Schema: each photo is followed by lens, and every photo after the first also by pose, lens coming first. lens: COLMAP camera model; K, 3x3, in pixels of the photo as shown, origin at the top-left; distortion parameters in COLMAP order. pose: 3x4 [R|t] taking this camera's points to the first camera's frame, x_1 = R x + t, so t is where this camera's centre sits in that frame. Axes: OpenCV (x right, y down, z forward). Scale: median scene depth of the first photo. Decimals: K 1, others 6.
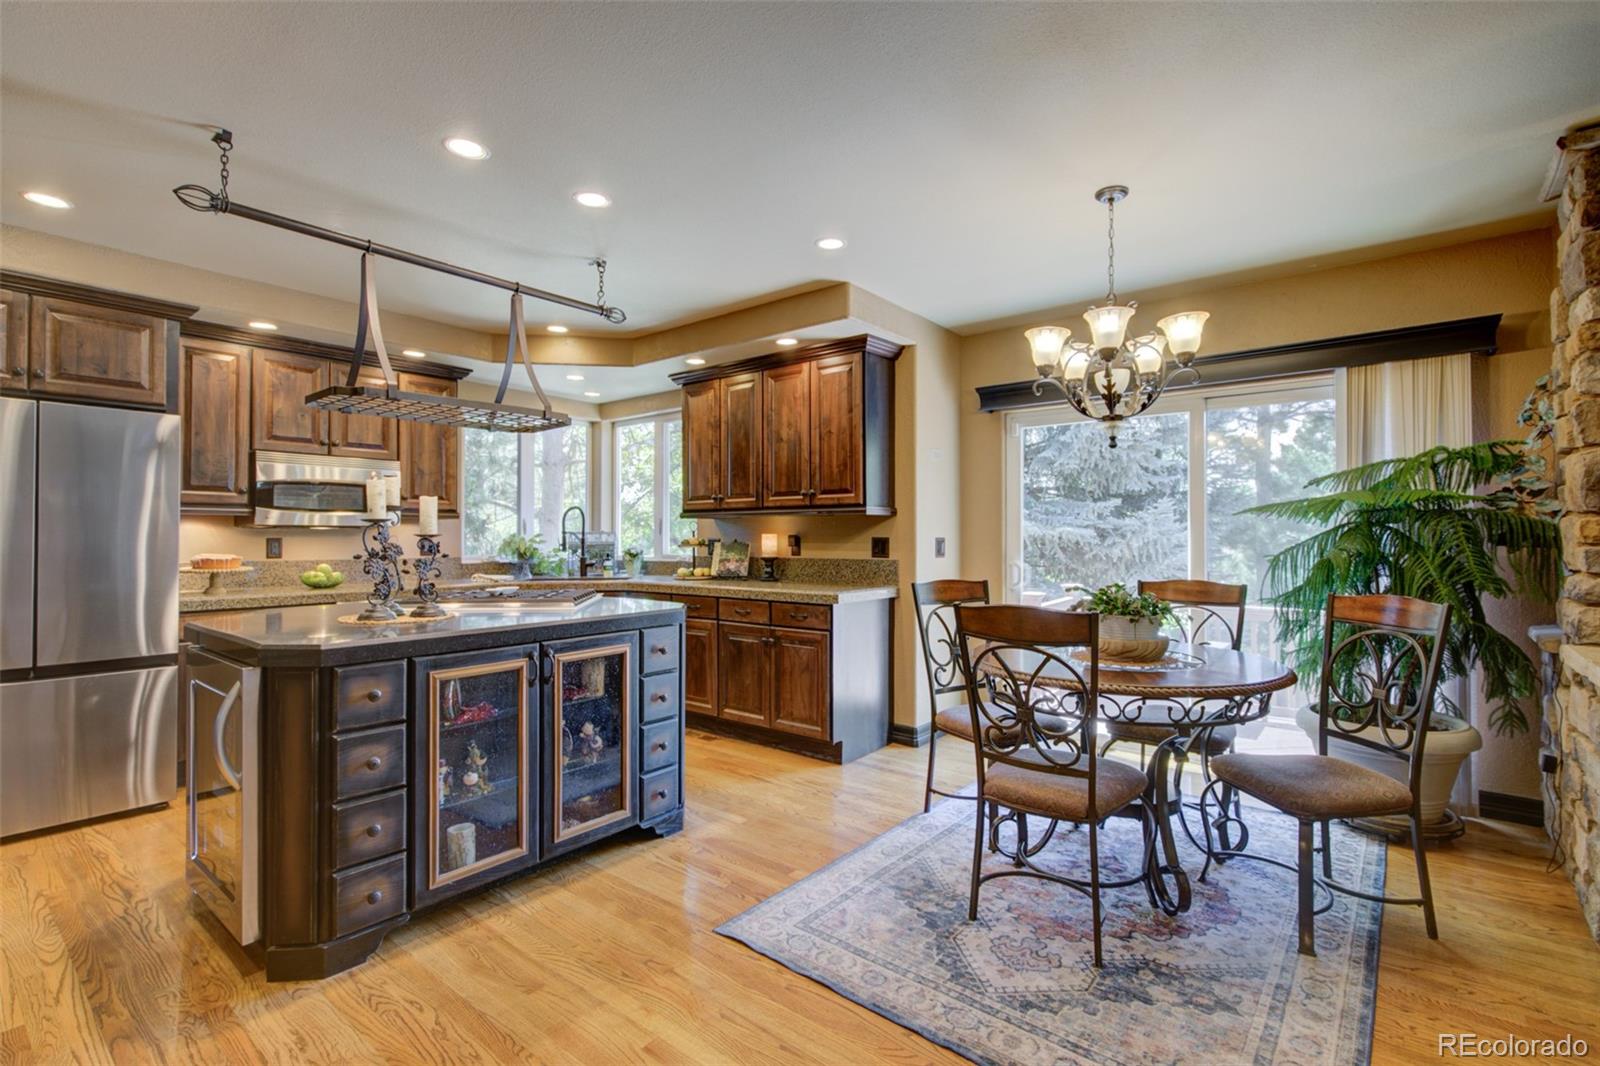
lens RADIAL K [[731.8, 0, 813.5], [0, 731.8, 532.4], [0, 0, 1]] dist [-0.000074, 0.000943]
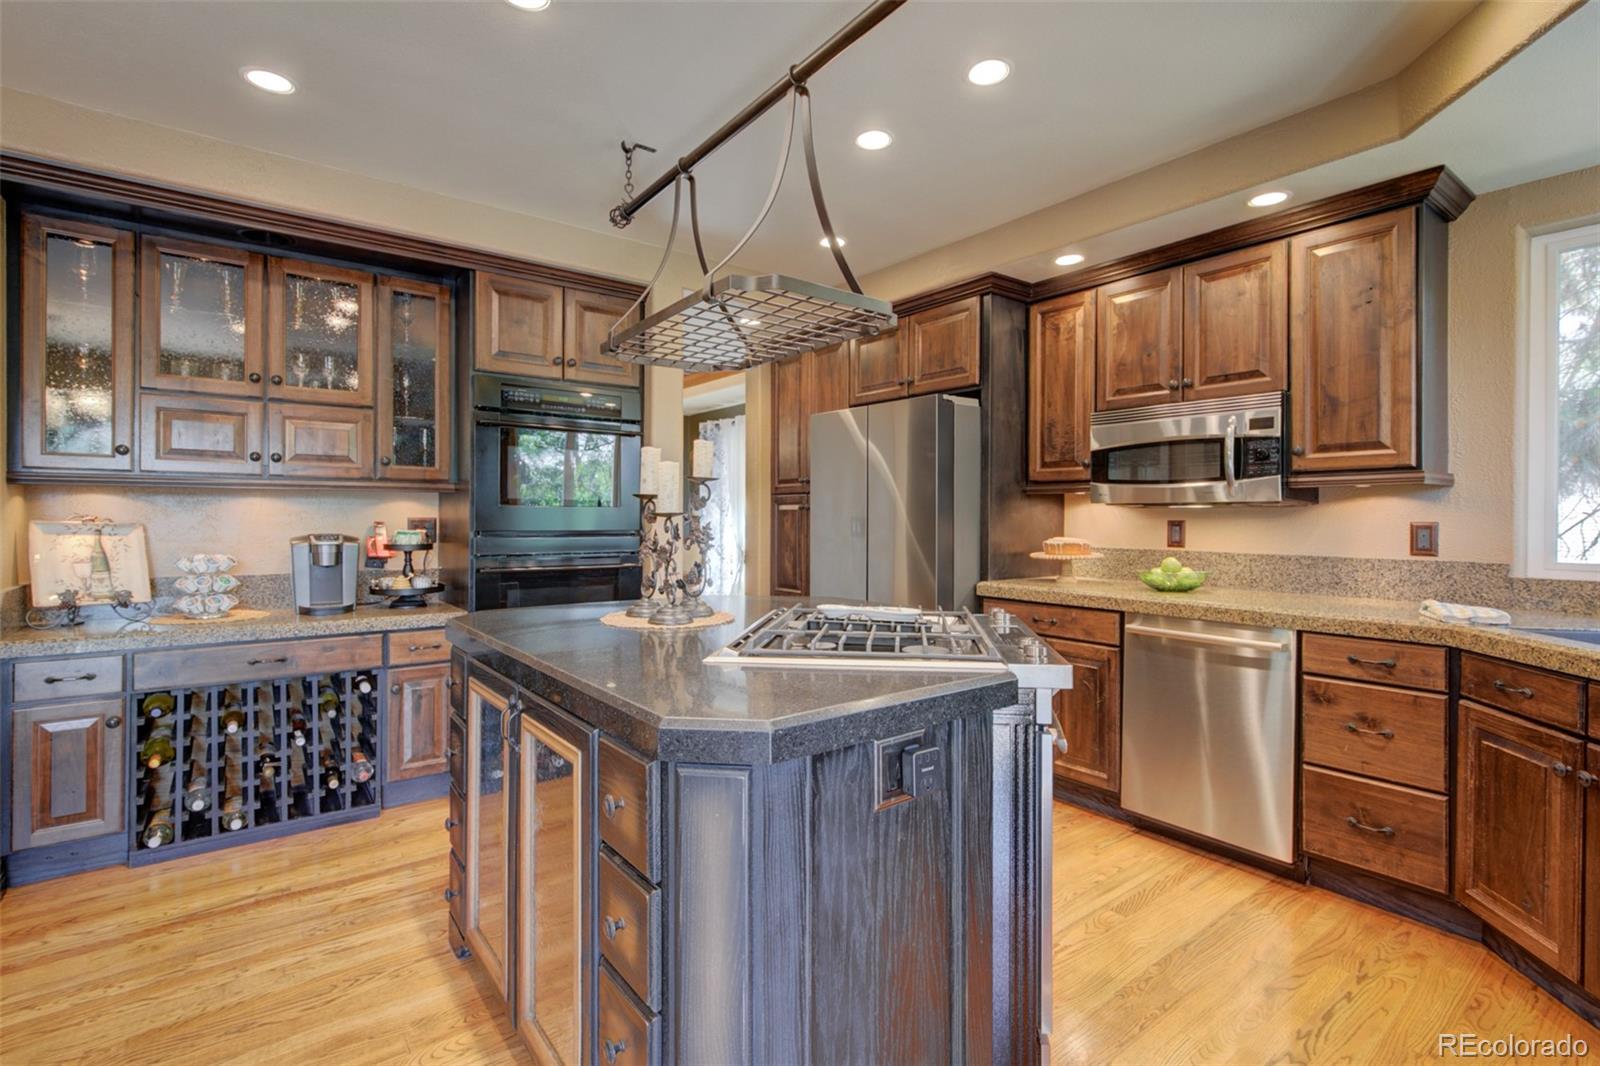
lens RADIAL K [[731.8, 0, 803.8], [0, 731.8, 527.3], [0, 0, 1]] dist [-0.000074, 0.000943]
pose [[-0.232881, 0.010542, -0.972448, 0.103249], [0.001272, 0.999944, 0.010535, 0.006353], [0.972504, 0.001216, -0.232881, 0.849479]]
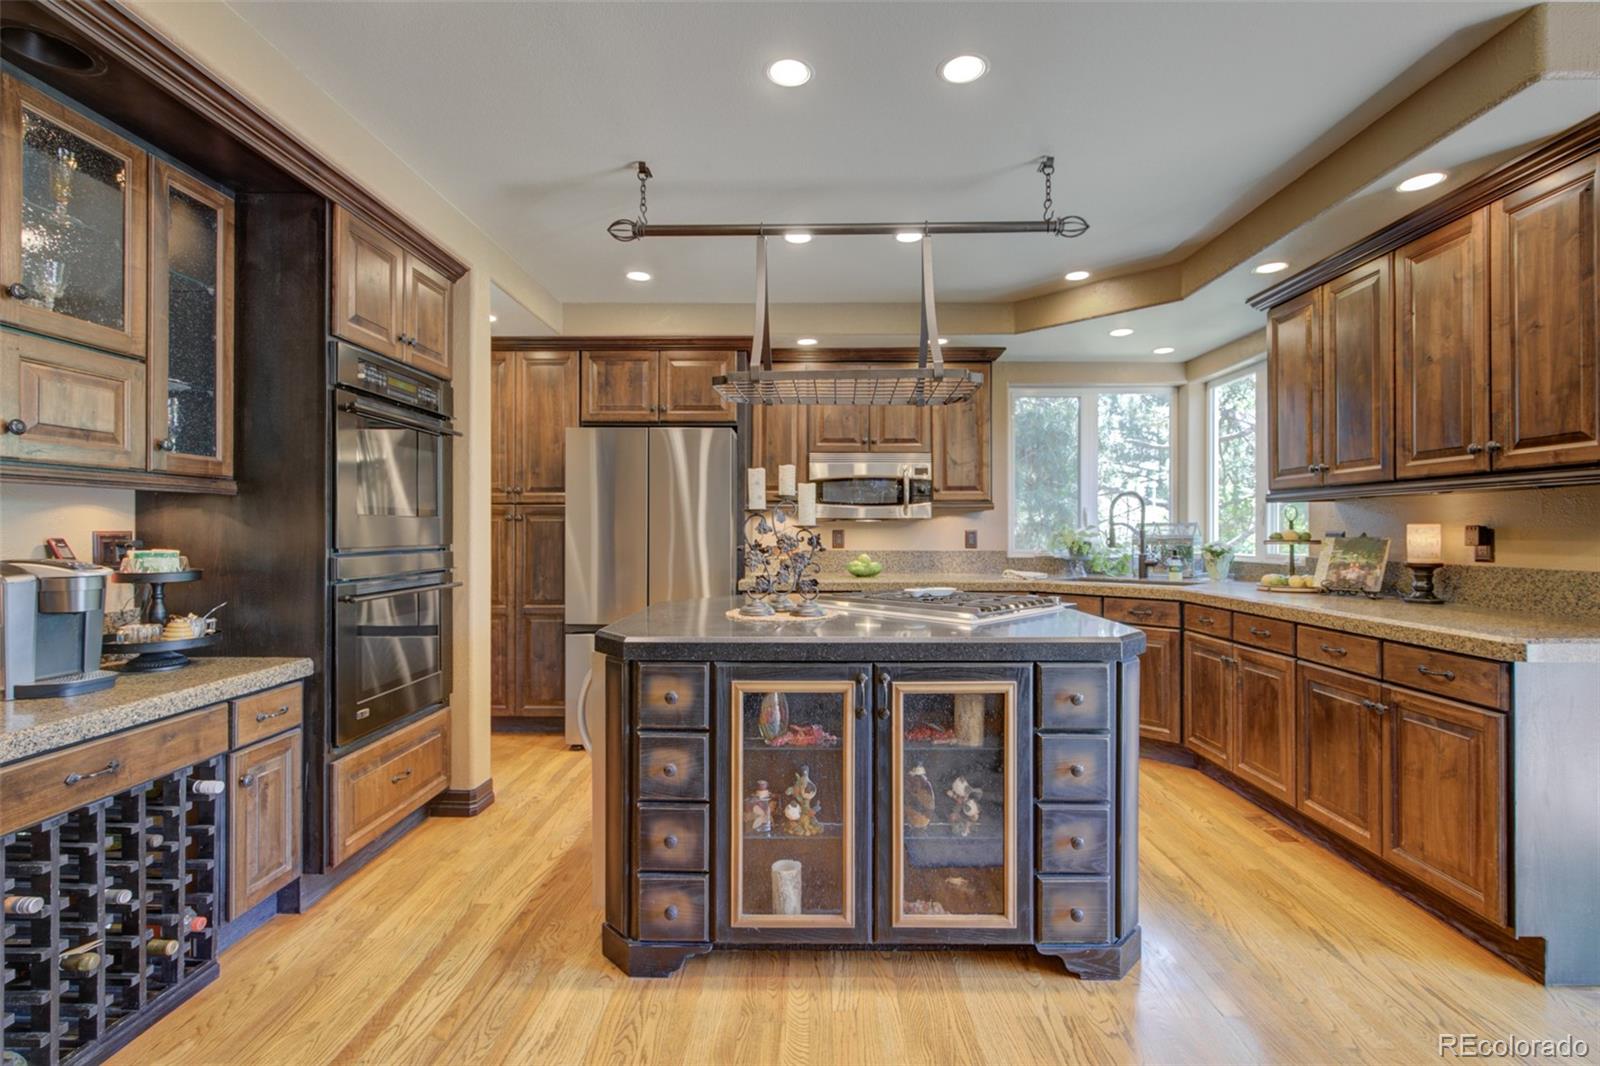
lens RADIAL K [[731.8, 0, 789.2], [0, 731.8, 528.8], [0, 0, 1]] dist [-0.000074, 0.000943]
pose [[0.608026, -0.000639, -0.793917, 0.115990], [0.004431, 0.999987, 0.002589, 0.002611], [0.793905, -0.005092, 0.608021, 0.272559]]
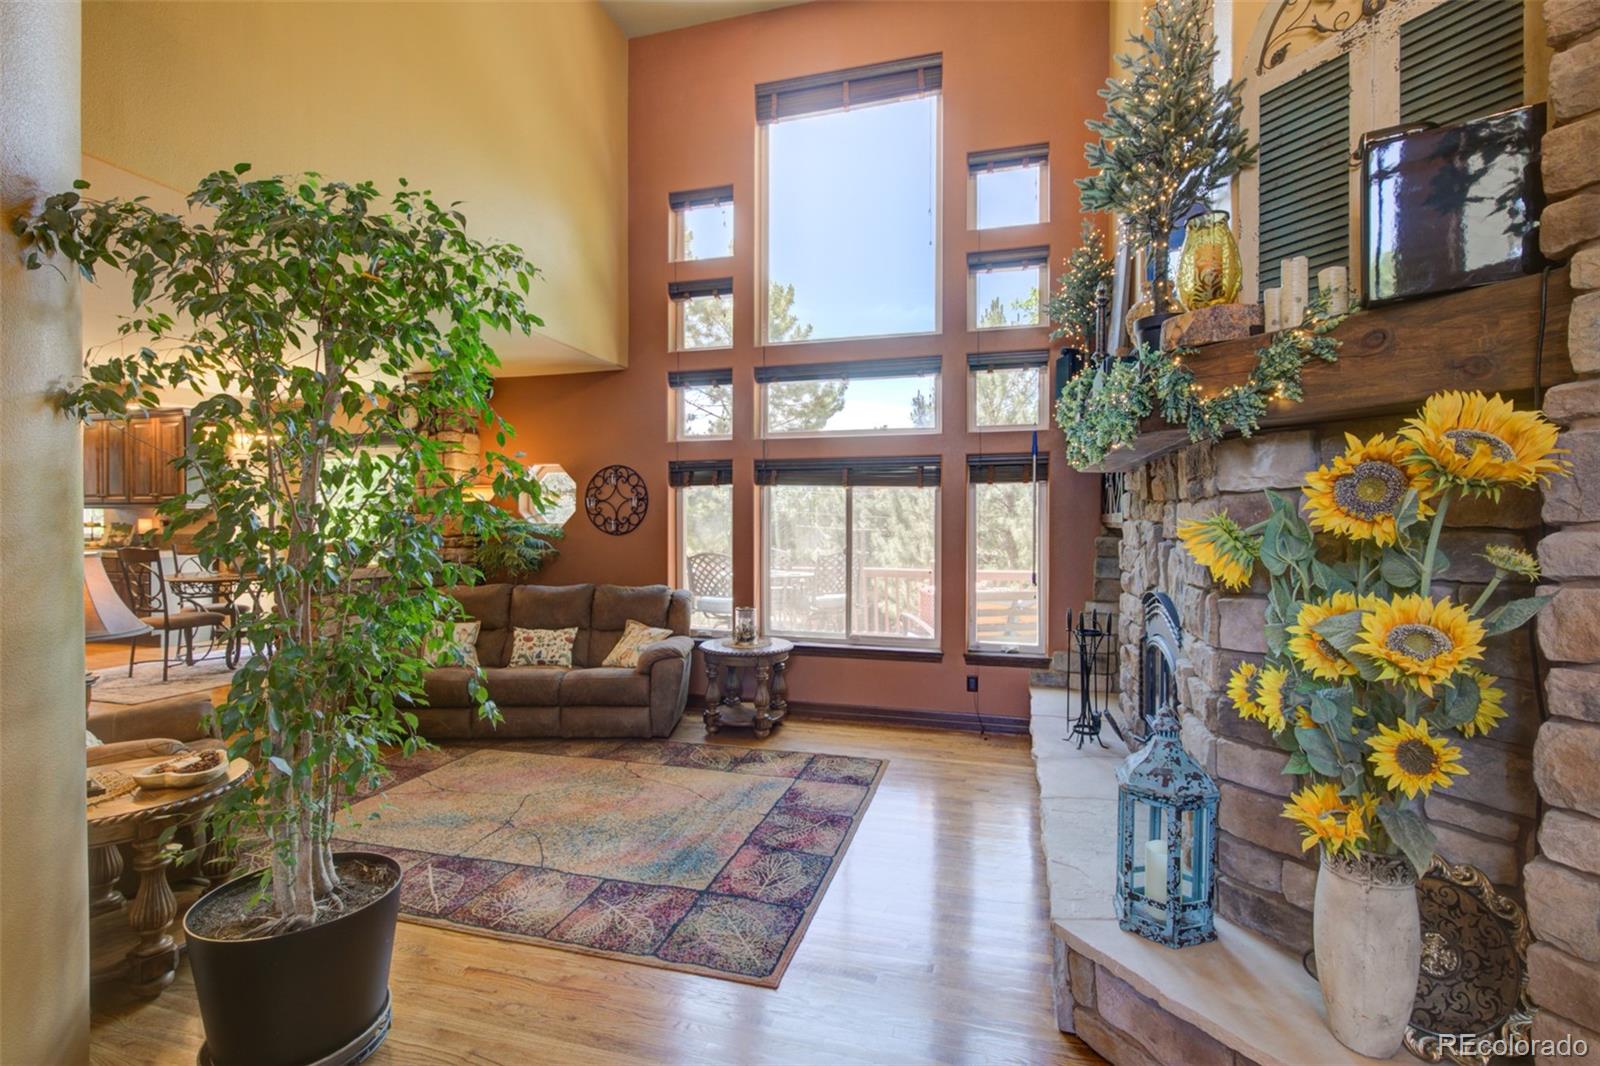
lens RADIAL K [[731.8, 0, 809.2], [0, 731.8, 526.1], [0, 0, 1]] dist [-0.000074, 0.000943]
pose [[0.920683, -0.003664, 0.390295, 0.770667], [-0.002496, 0.999880, 0.015275, -0.012831], [-0.390304, -0.015038, 0.920563, -1.229598]]
